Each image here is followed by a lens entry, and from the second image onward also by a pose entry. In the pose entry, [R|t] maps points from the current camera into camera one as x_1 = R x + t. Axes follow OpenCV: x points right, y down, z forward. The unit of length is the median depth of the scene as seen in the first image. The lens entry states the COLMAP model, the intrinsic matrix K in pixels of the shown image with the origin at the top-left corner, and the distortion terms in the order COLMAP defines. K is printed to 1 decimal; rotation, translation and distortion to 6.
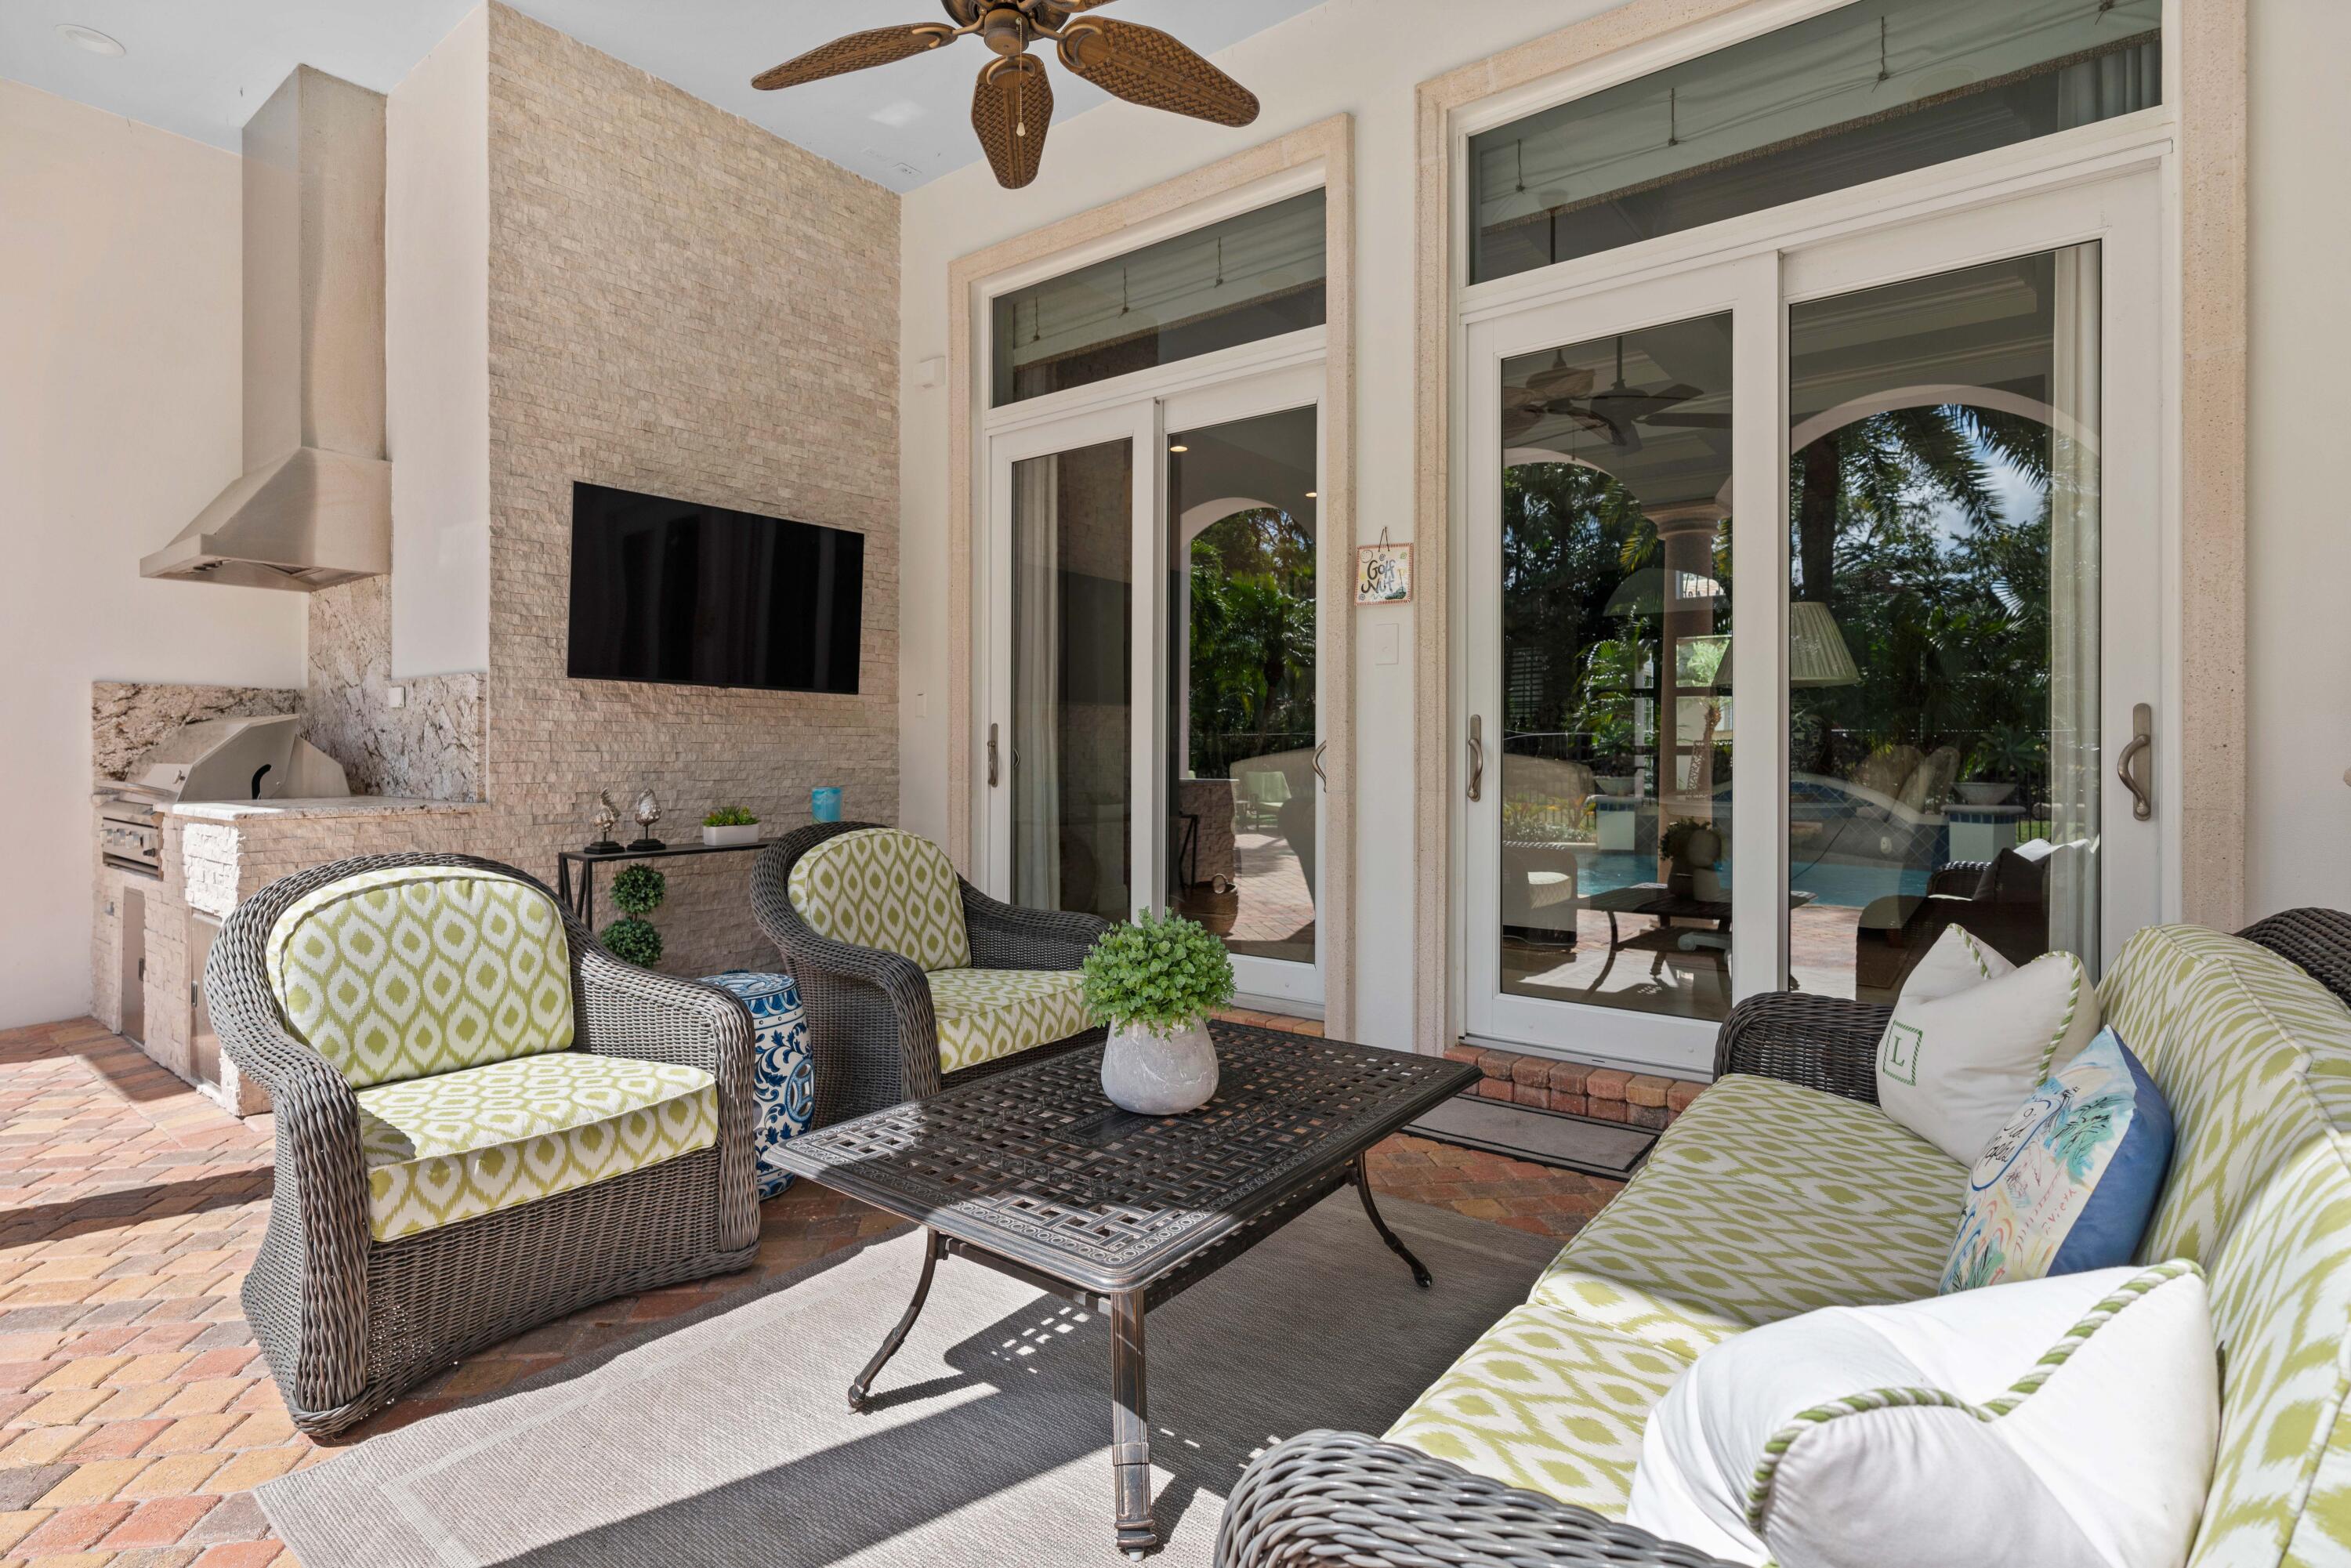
lens RADIAL K [[1123.9, 0, 1183.2], [0, 1123.9, 753.9], [0, 0, 1]] dist [-0.002349, 0.000984]
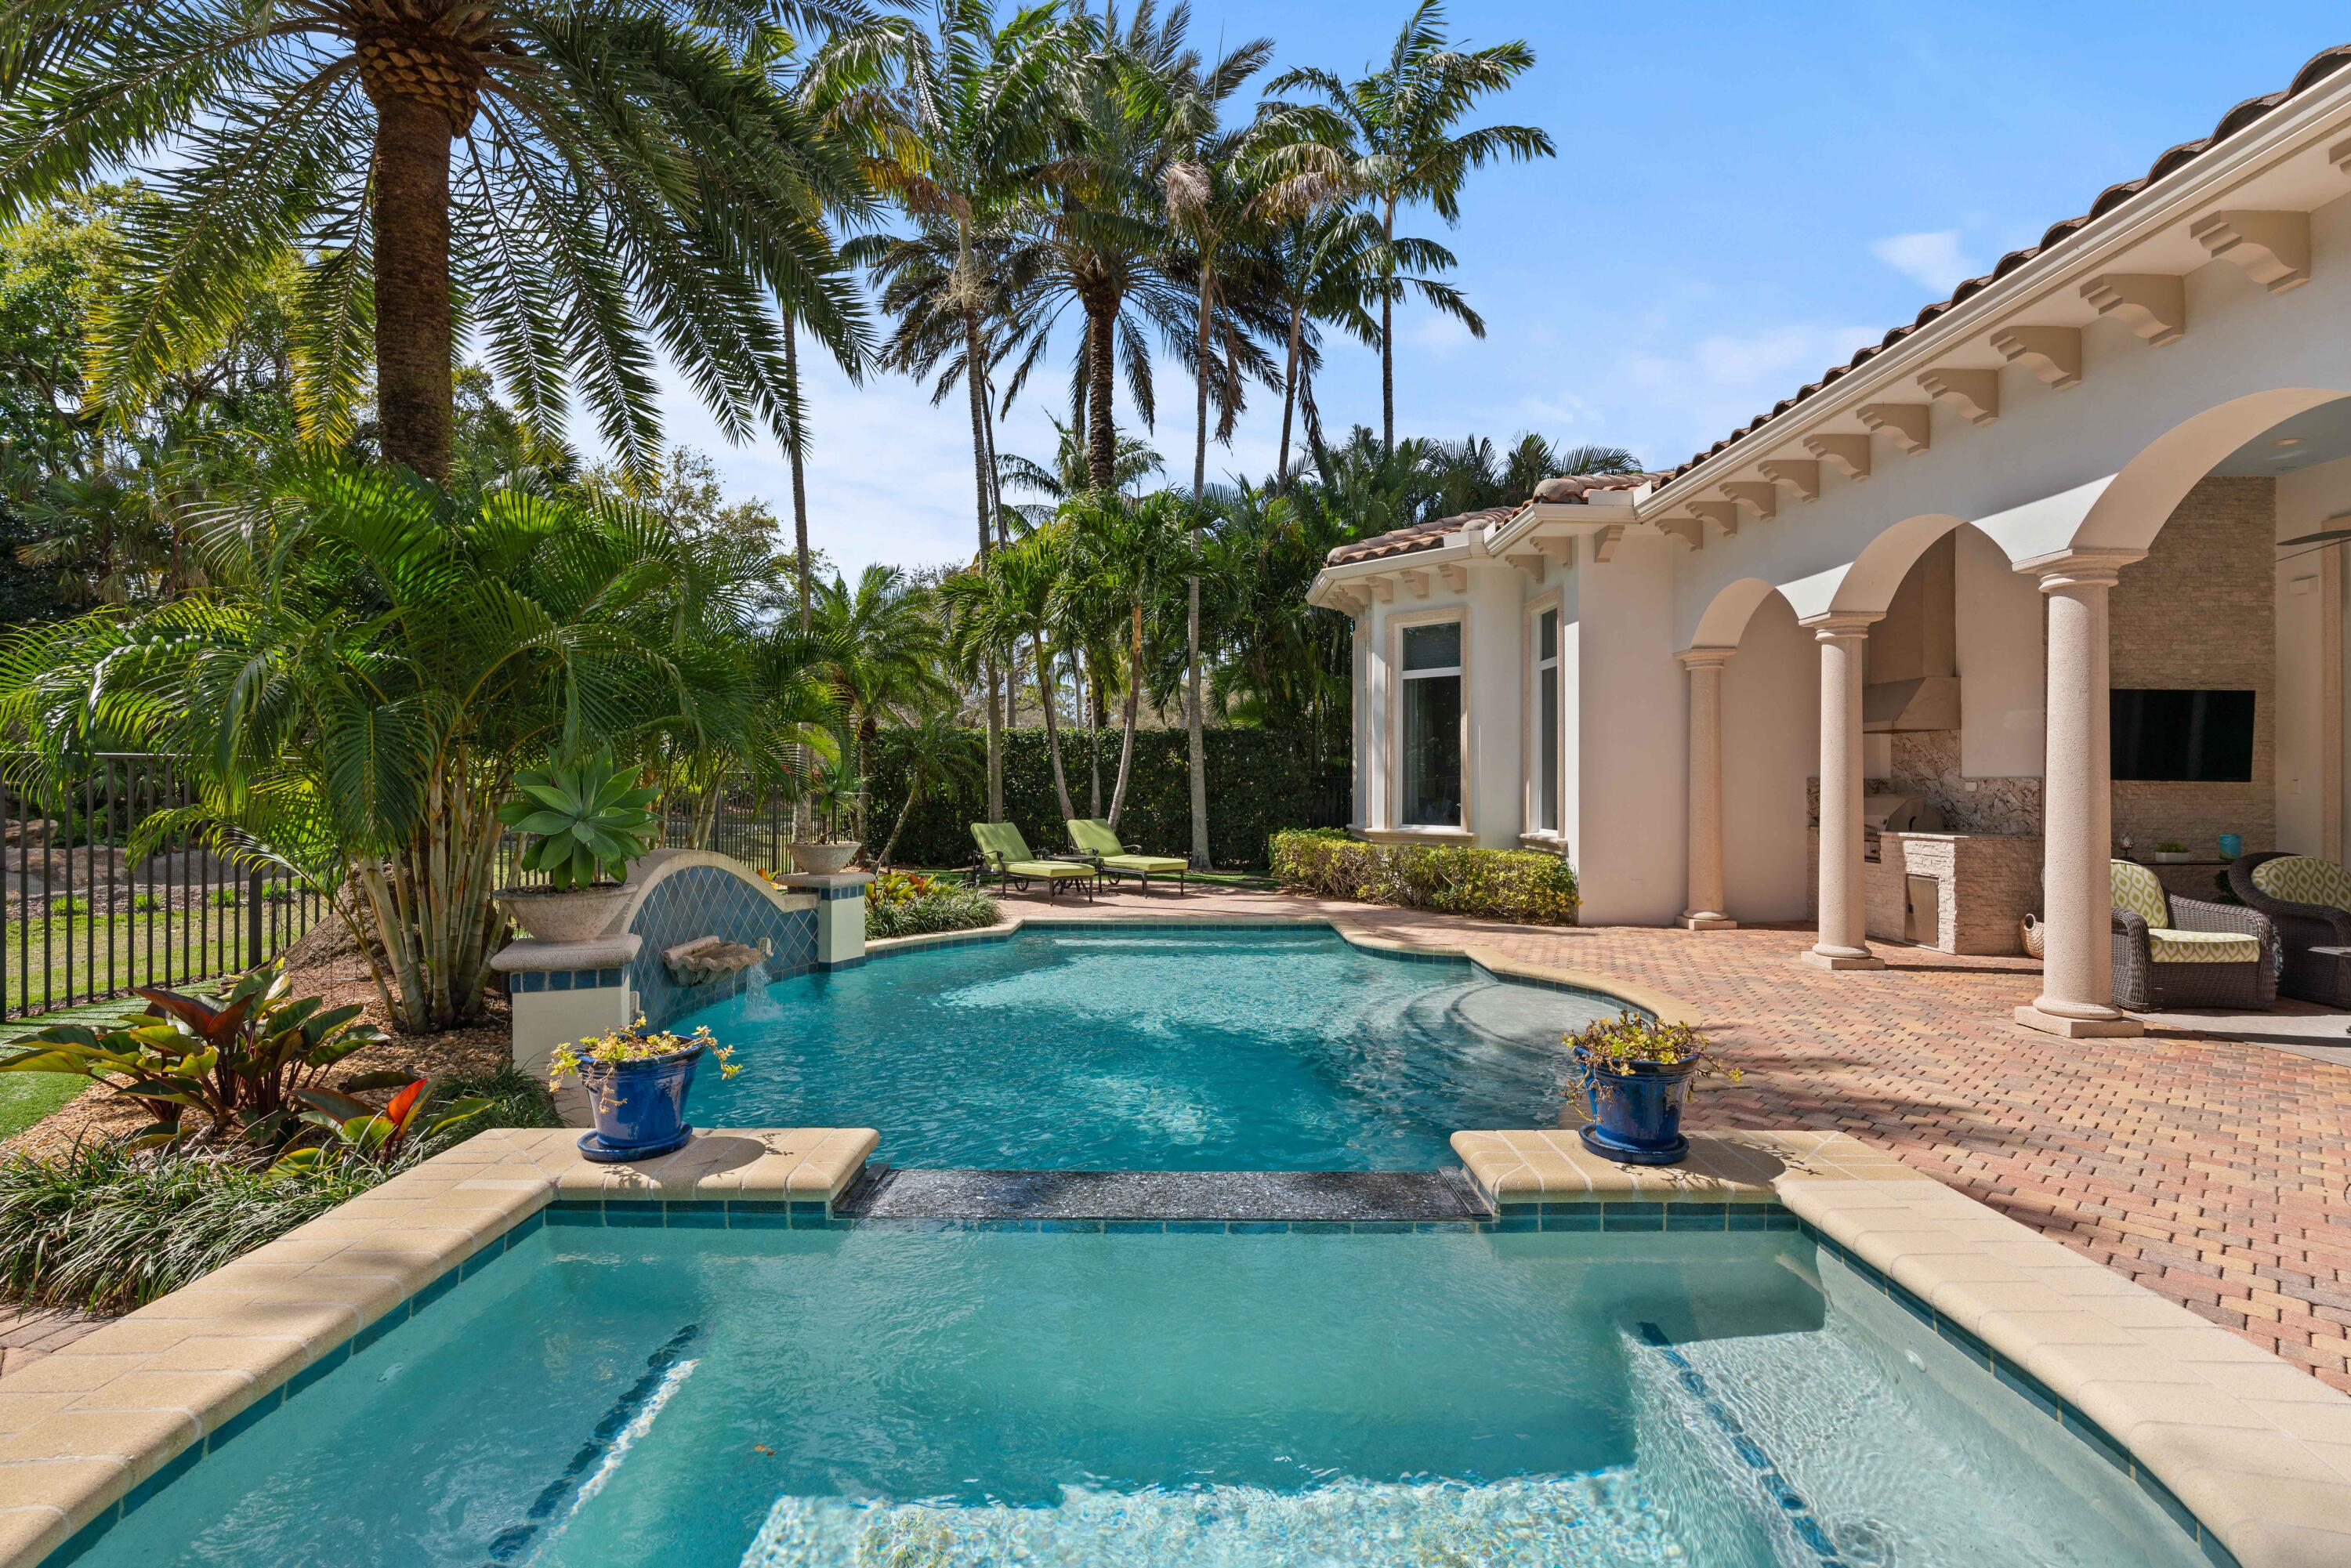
lens RADIAL K [[1094.3, 0, 1175.5], [0, 1094.3, 784.0], [0, 0, 1]] dist [0.000604, 0.000485]
pose [[0.597330, -0.000662, -0.801995, 0.087995], [-0.002046, 0.999995, -0.002349, -0.046038], [0.801993, 0.003044, 0.597326, -1.497153]]
